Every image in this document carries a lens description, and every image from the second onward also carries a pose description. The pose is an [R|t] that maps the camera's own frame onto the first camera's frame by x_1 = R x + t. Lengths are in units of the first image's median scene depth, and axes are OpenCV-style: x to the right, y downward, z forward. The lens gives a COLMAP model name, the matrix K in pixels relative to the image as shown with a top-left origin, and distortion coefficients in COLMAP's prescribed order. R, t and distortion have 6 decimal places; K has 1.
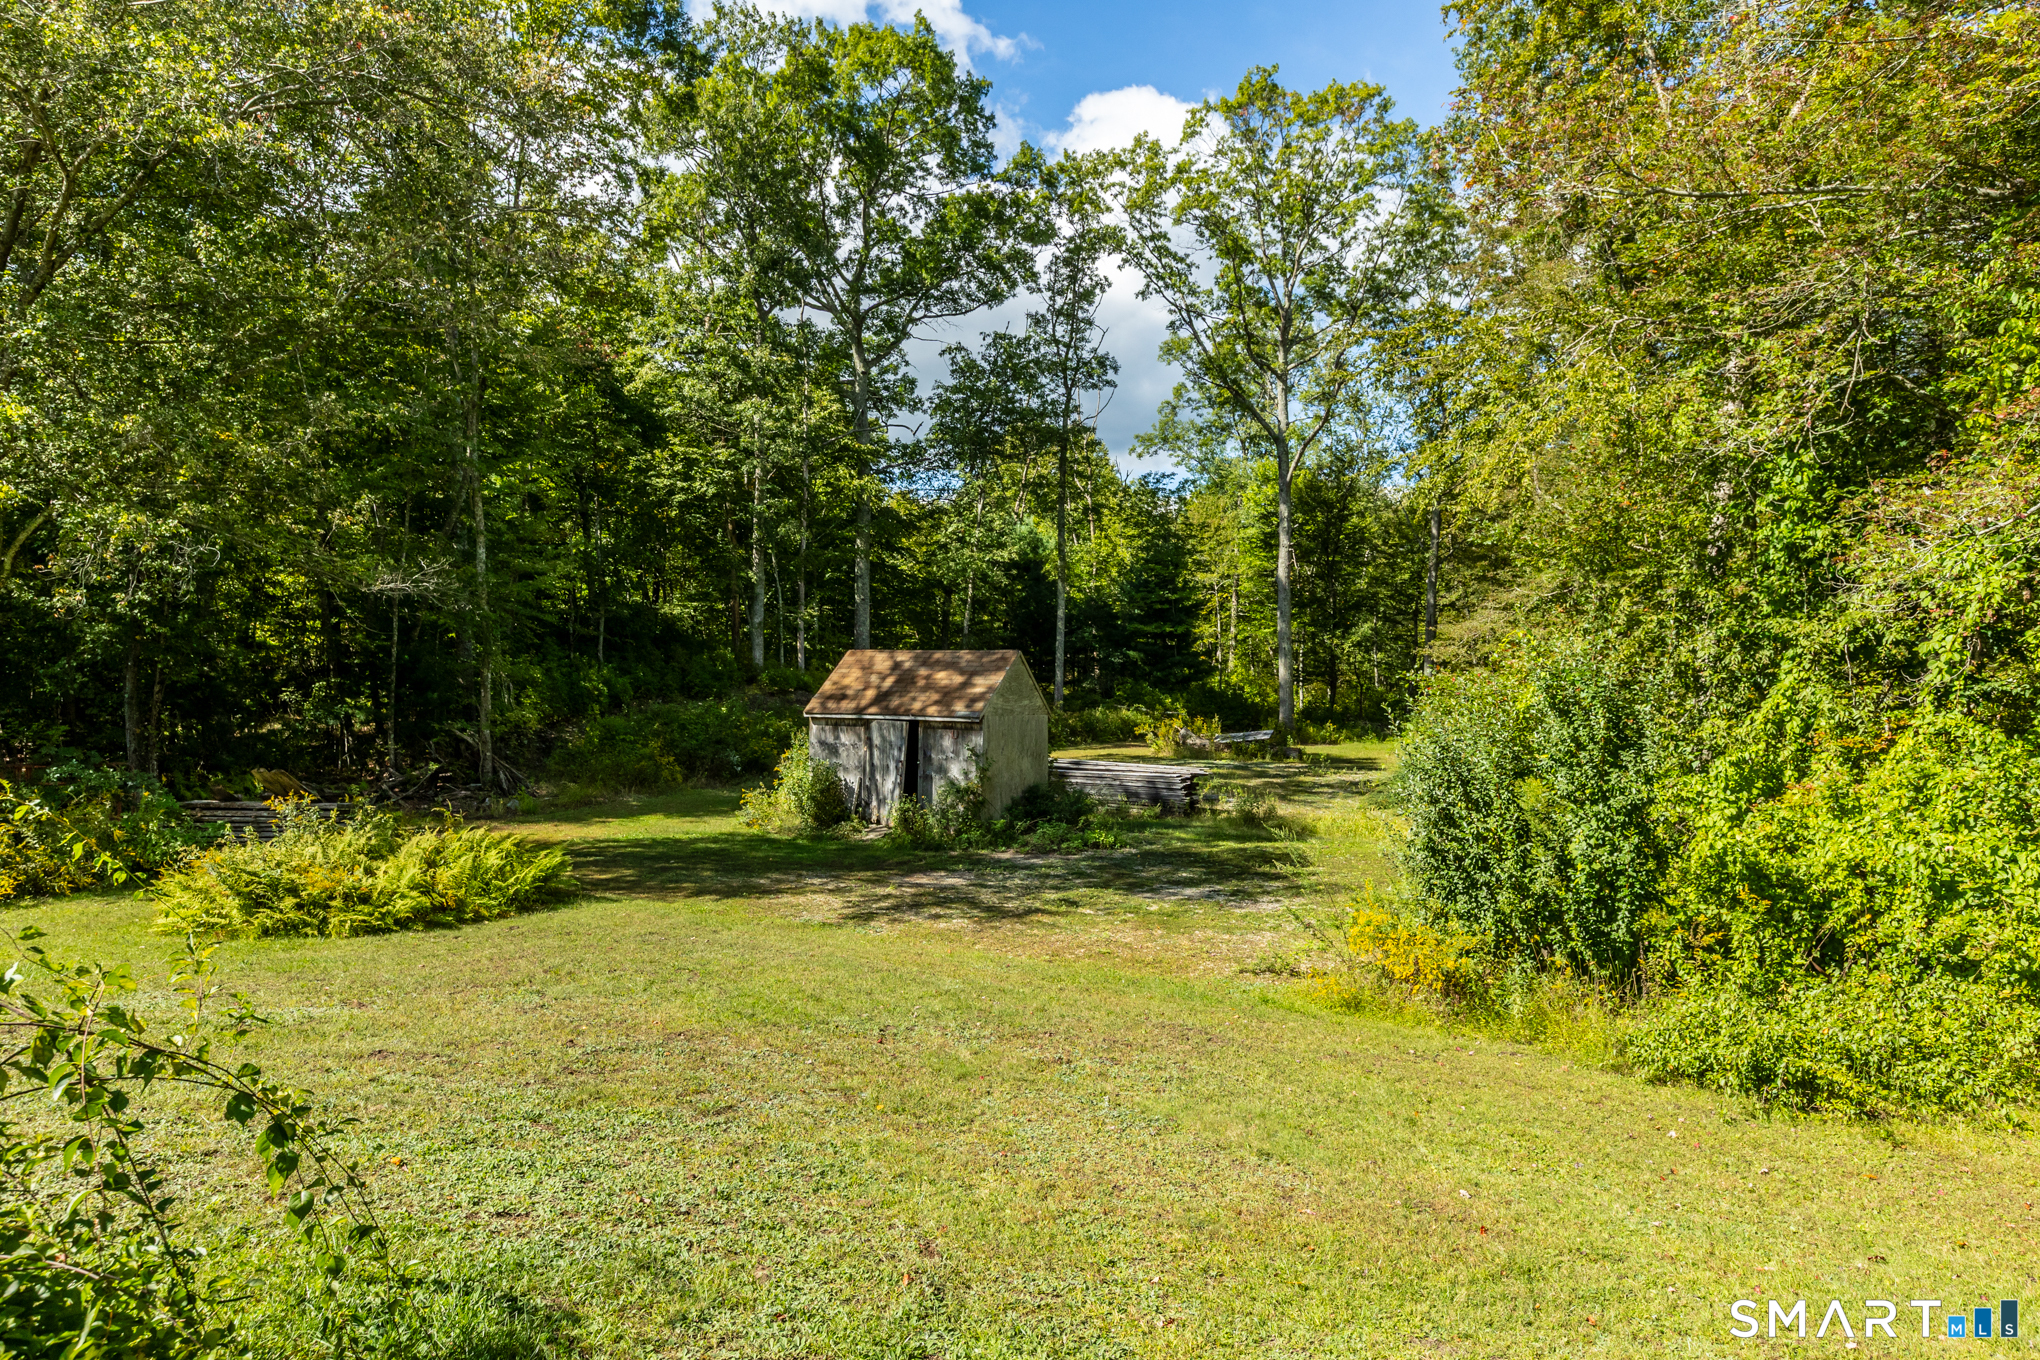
lens RADIAL K [[1248.7, 0, 1020.0], [0, 1248.7, 680.0], [0, 0, 1]] dist [-0.003755, 0.000342]
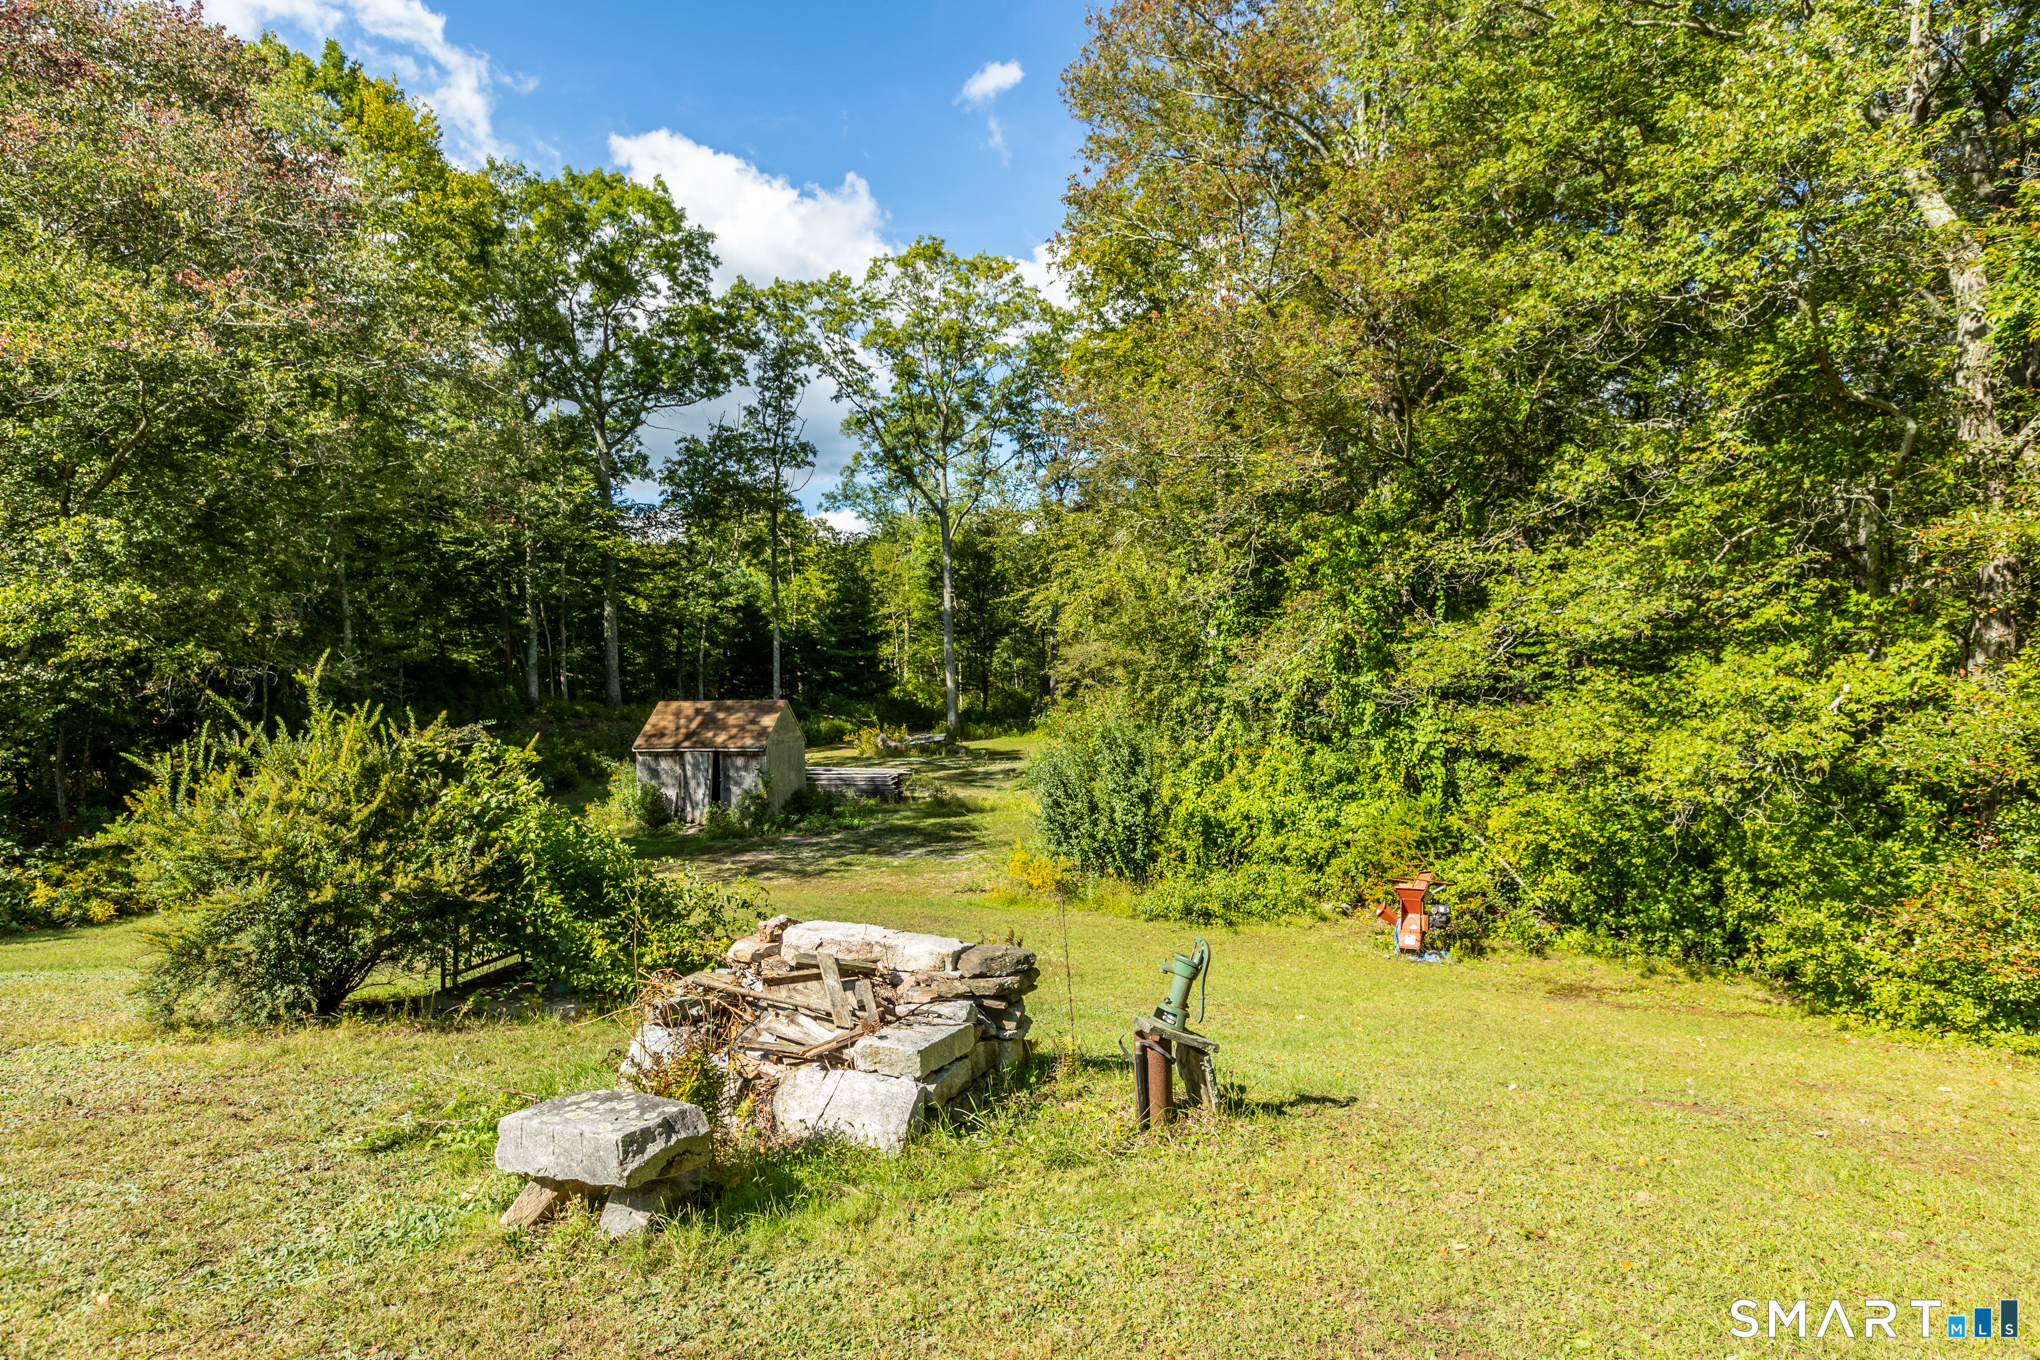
lens RADIAL K [[1121.3, 0, 1020.1], [0, 1121.3, 670.7], [0, 0, 1]] dist [0.002436, -0.000035]
pose [[0.959854, -0.028704, 0.279028, -0.070552], [0.028038, 0.999587, 0.006378, -0.039346], [-0.279095, 0.001701, 0.960262, -0.239477]]
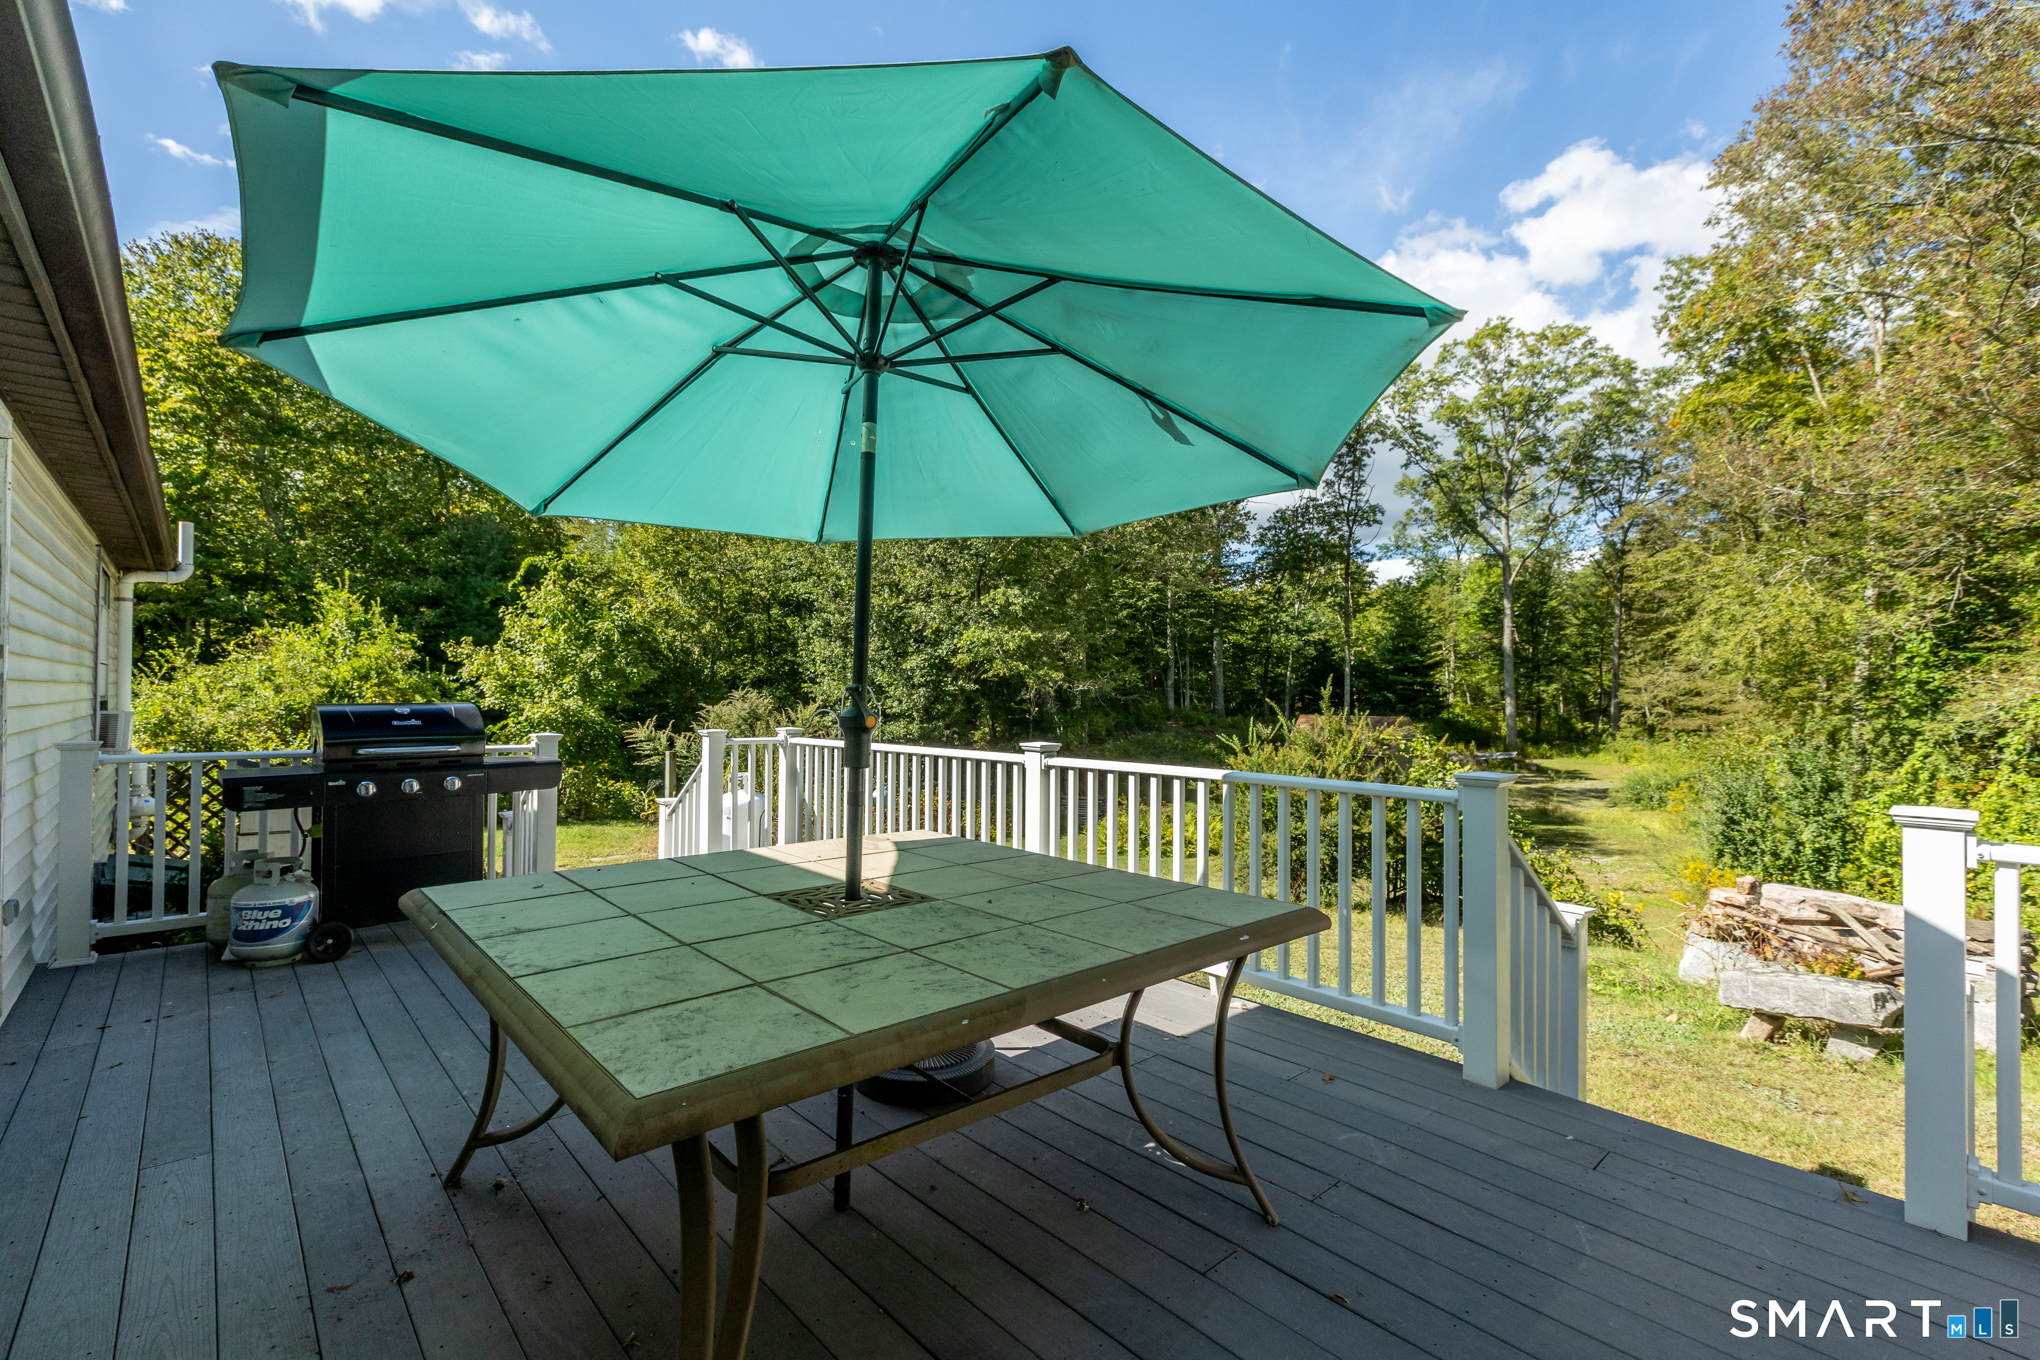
lens RADIAL K [[910.7, 0, 1011.1], [0, 910.7, 670.2], [0, 0, 1]] dist [0.008892, -0.003154]
pose [[0.975351, -0.011119, -0.220378, -0.182107], [0.005512, 0.999646, -0.026038, -0.040251], [0.220589, 0.024182, 0.975067, -0.286468]]
